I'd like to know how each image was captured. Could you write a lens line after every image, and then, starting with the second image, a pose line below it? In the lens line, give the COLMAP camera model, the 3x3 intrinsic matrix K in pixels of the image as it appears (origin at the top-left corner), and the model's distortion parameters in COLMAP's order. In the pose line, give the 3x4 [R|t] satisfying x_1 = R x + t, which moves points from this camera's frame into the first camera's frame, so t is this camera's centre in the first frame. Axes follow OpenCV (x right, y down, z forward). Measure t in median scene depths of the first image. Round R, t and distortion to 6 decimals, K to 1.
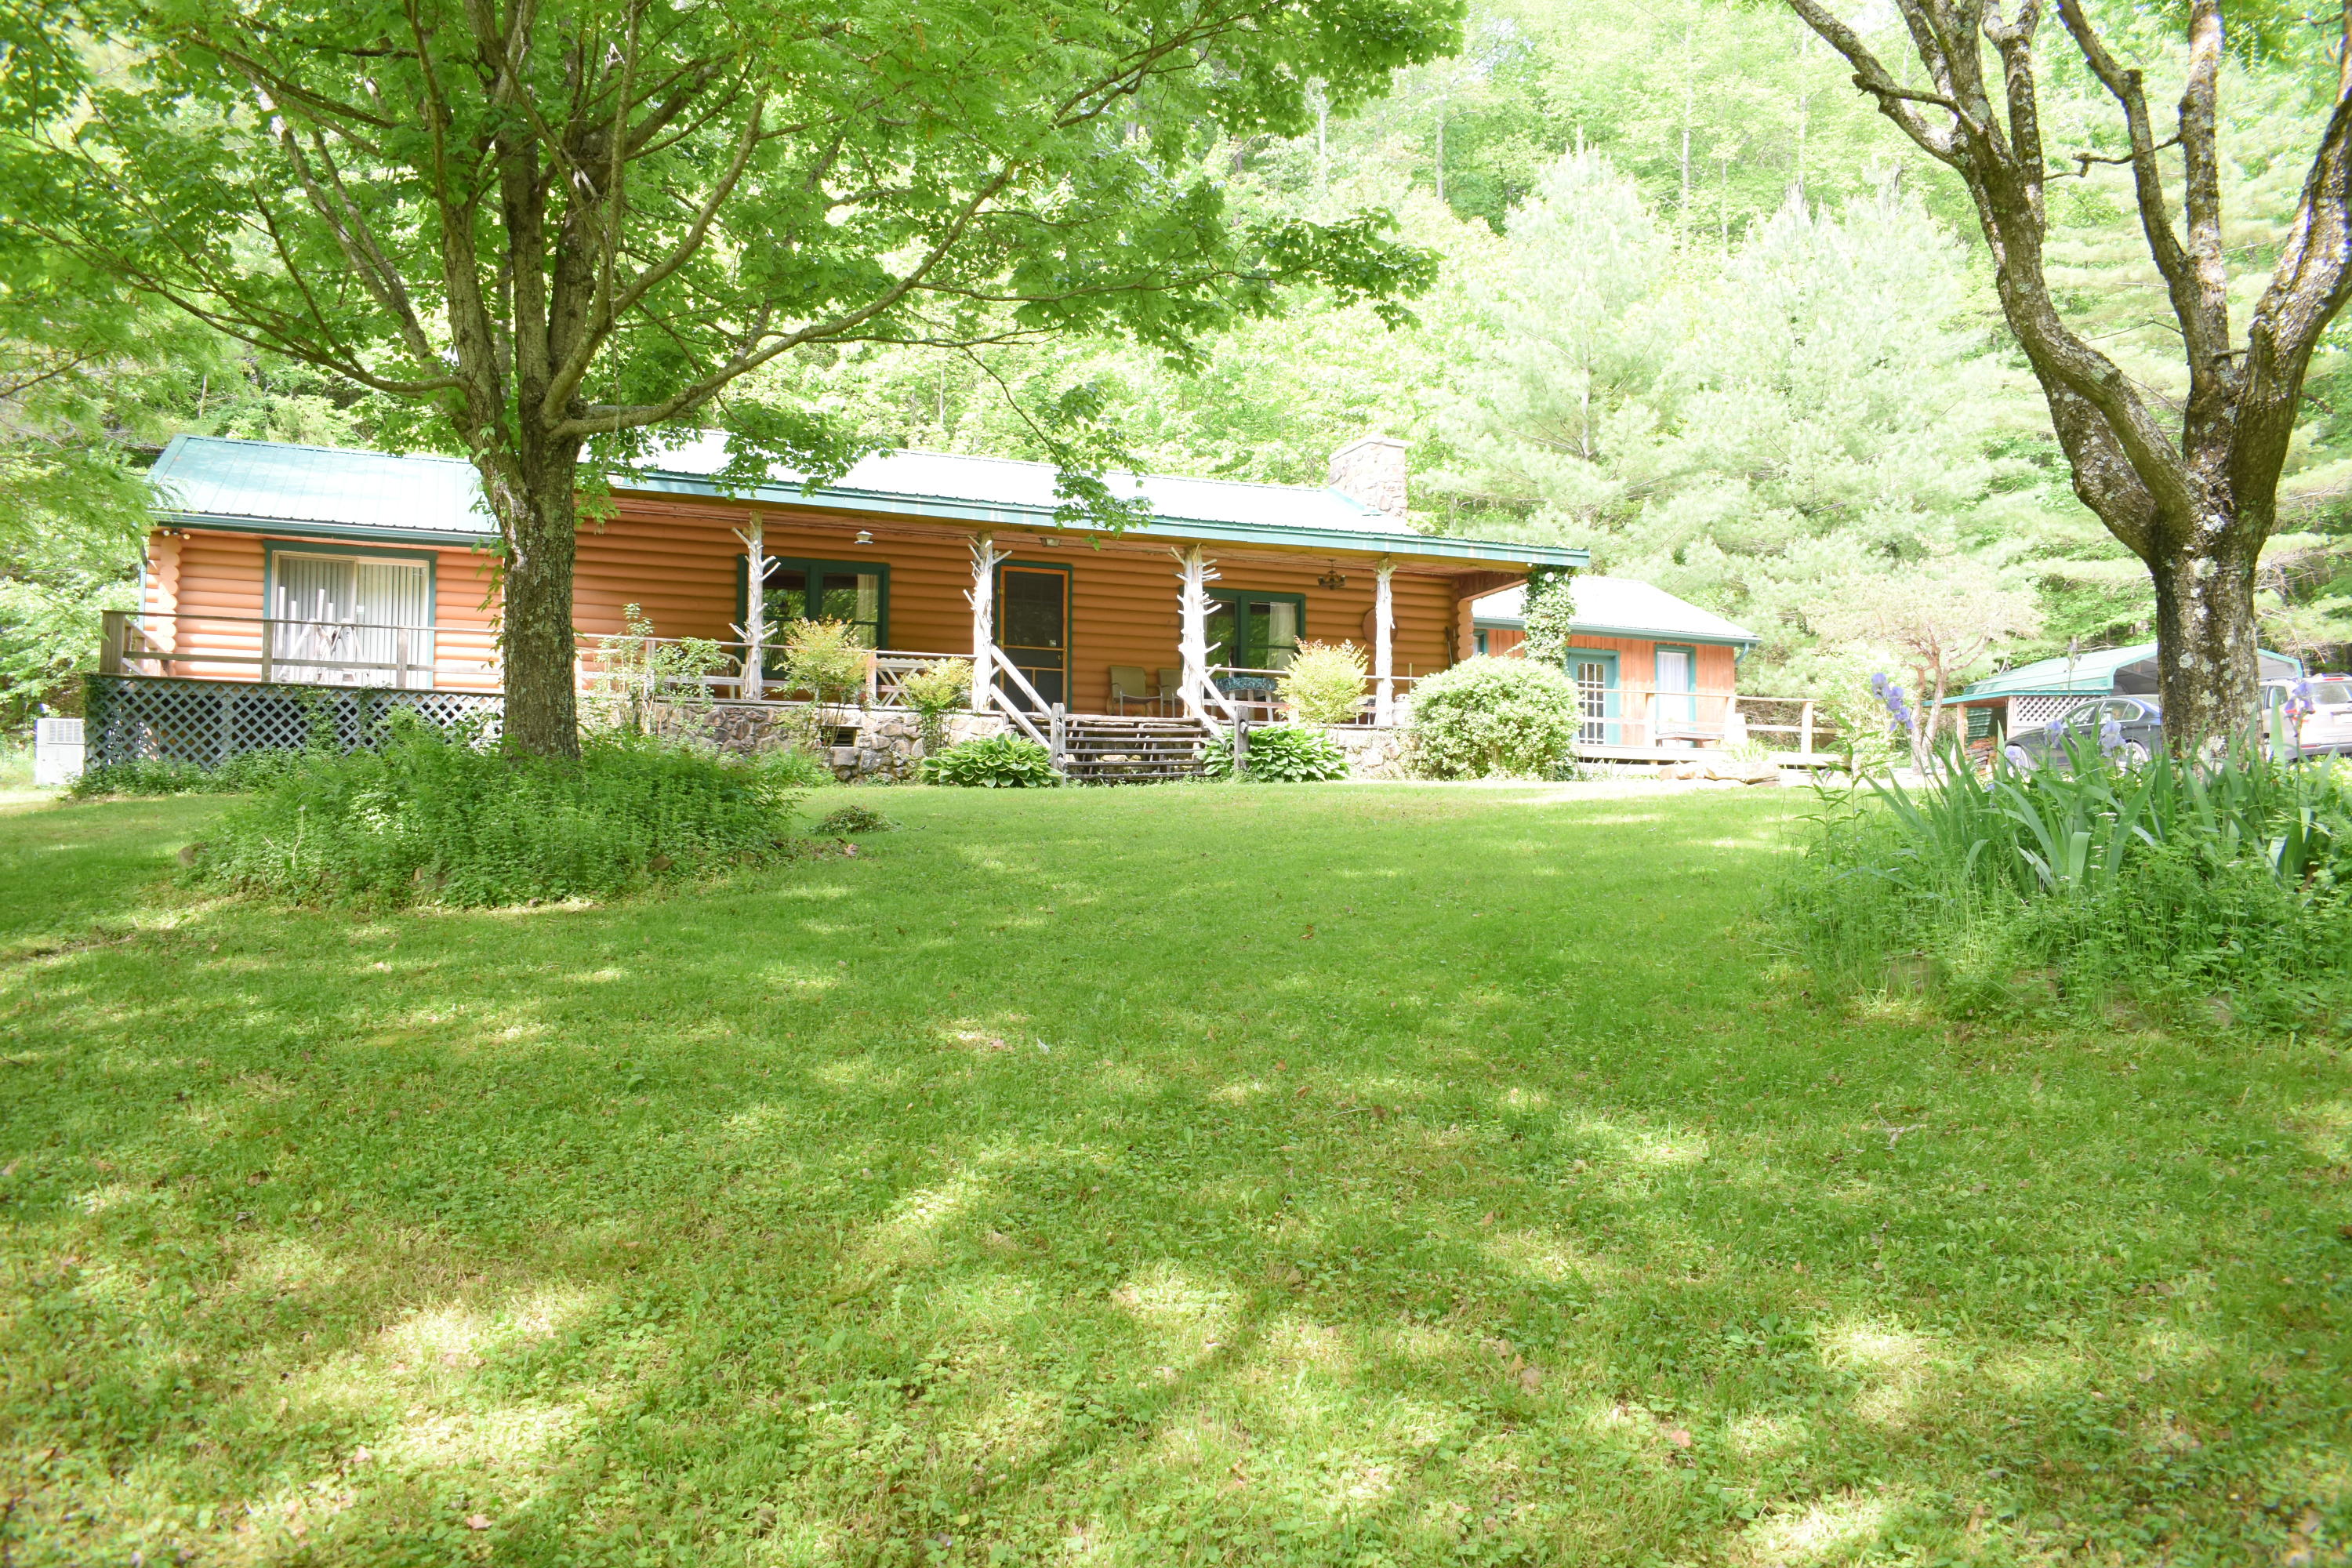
lens RADIAL K [[1788.5, 0, 1176.7], [0, 1788.5, 784.9], [0, 0, 1]] dist [-0.025042, 0.014627]
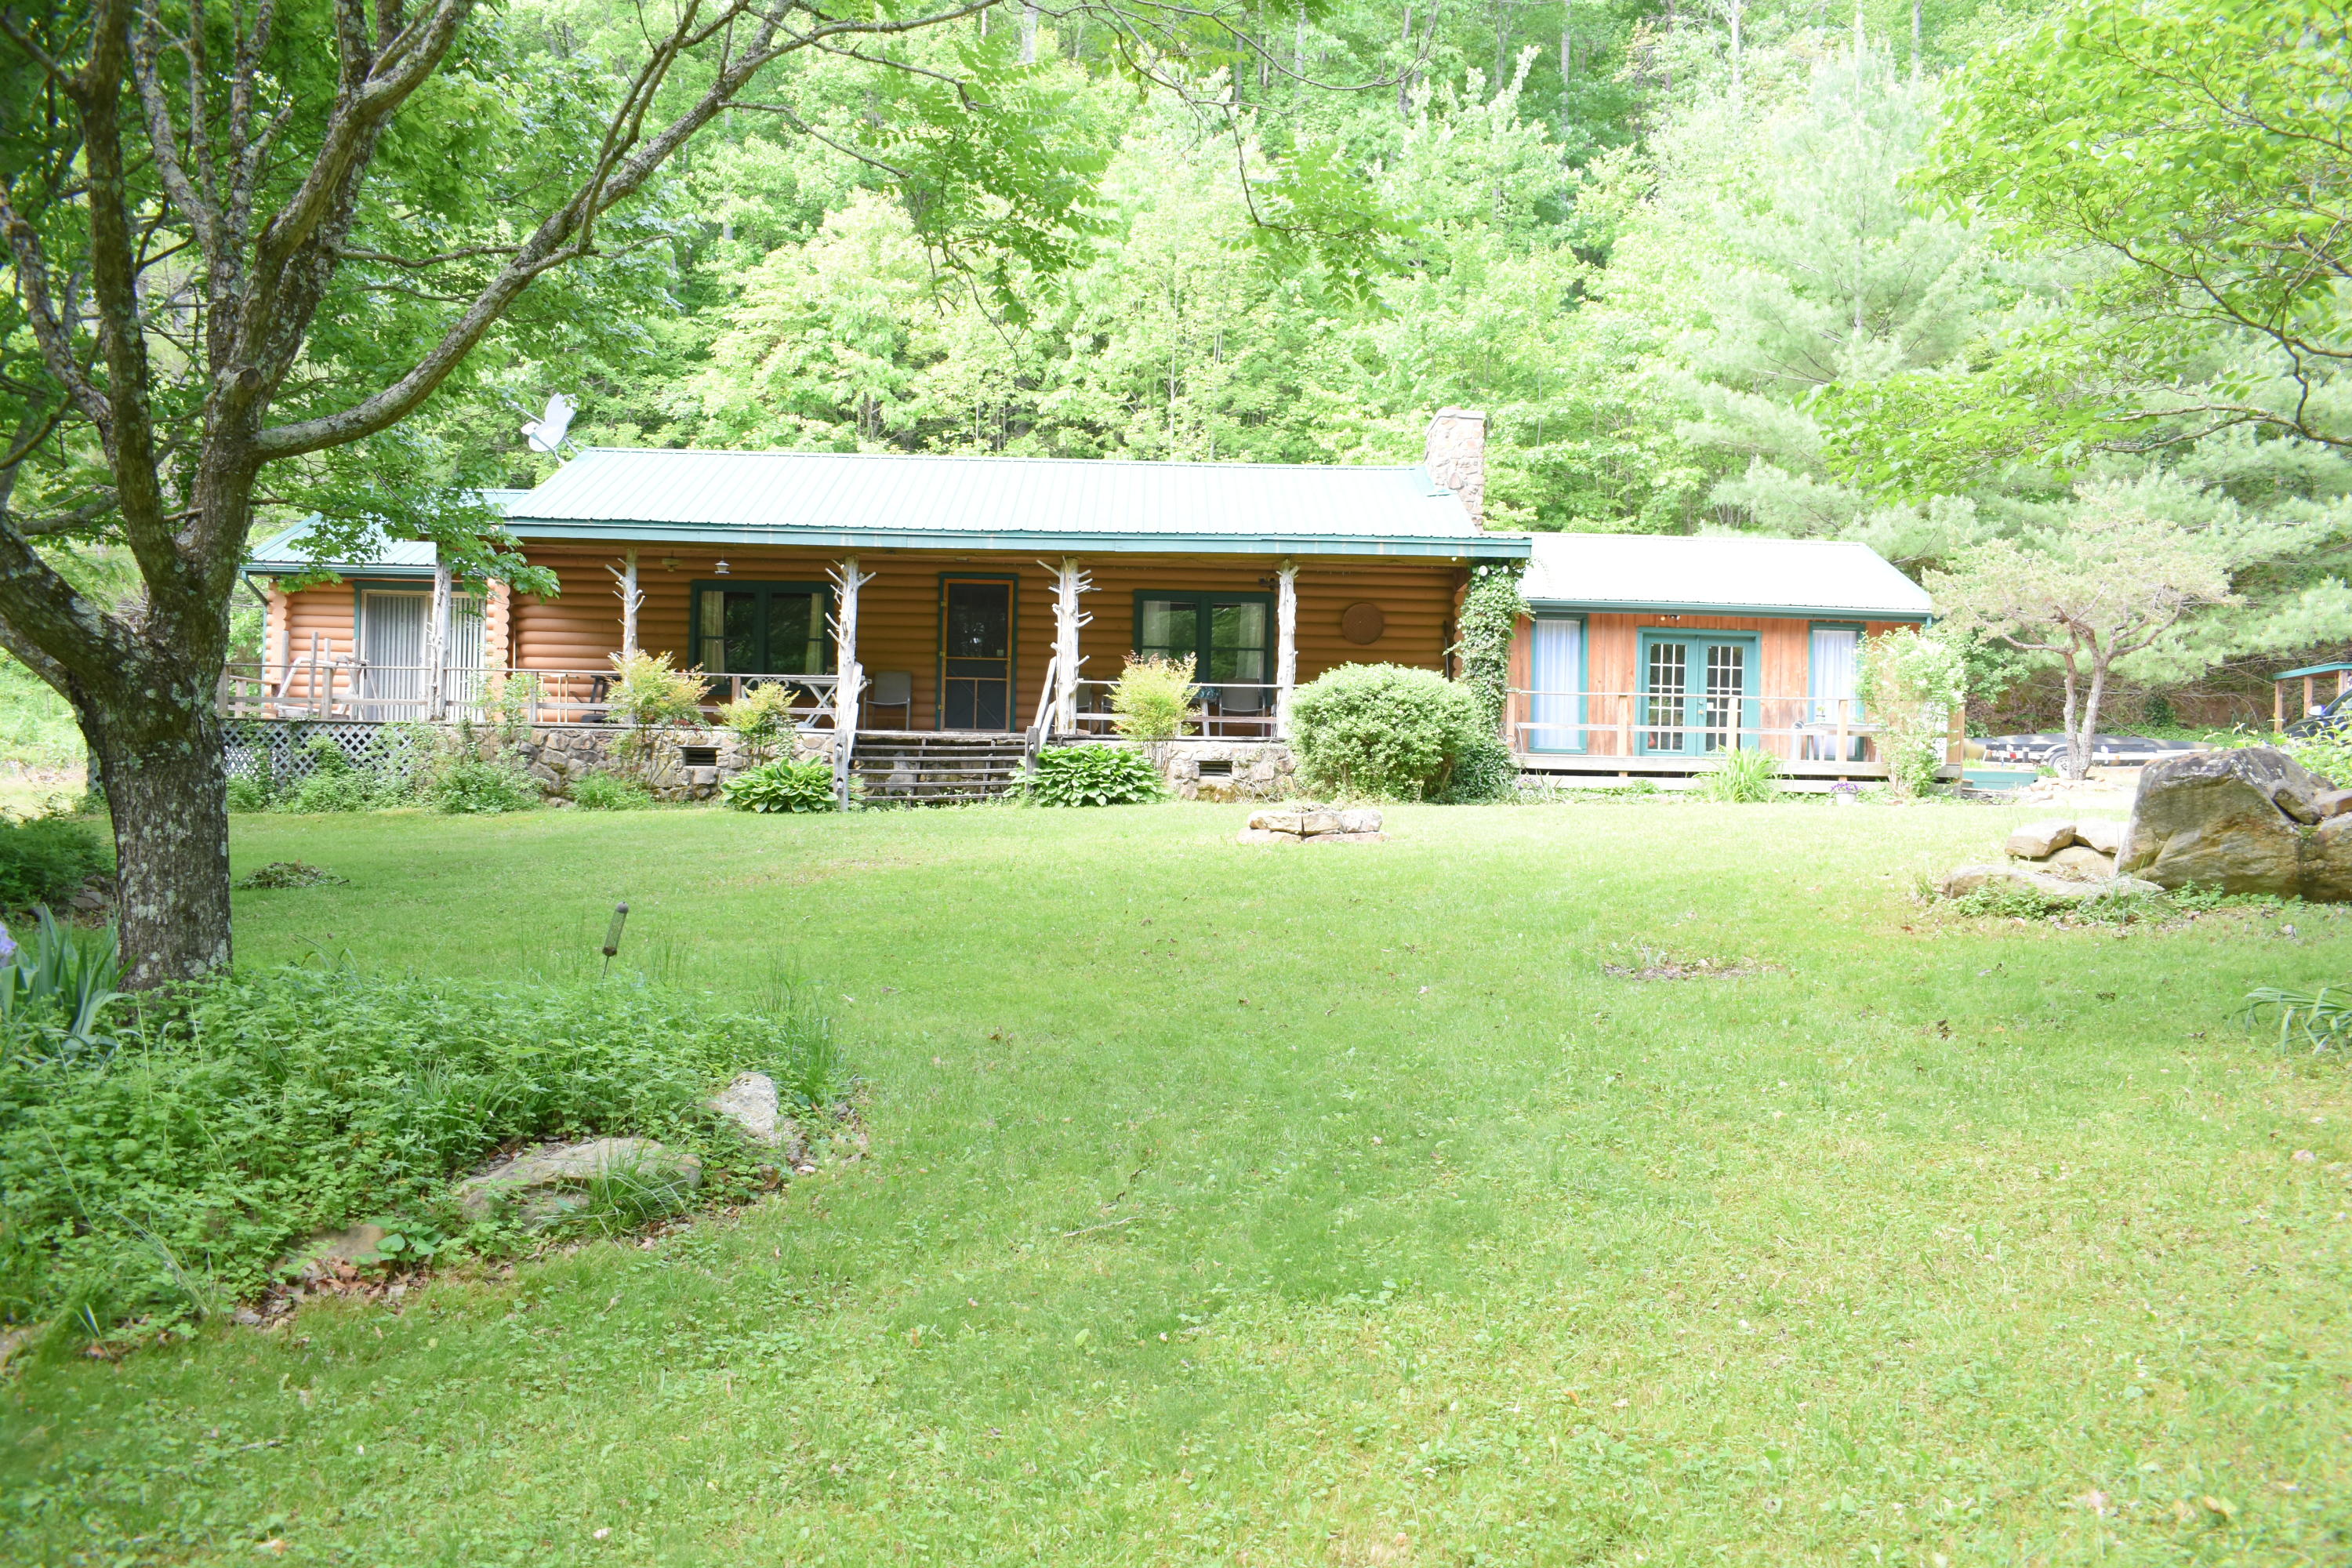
lens RADIAL K [[1788.5, 0, 1181.8], [0, 1788.5, 769.0], [0, 0, 1]] dist [-0.025042, 0.014627]
pose [[0.929568, 0.006642, -0.368591, 0.472210], [0.002595, 0.999695, 0.024560, -0.045184], [0.368642, -0.023786, 0.929267, 0.115799]]
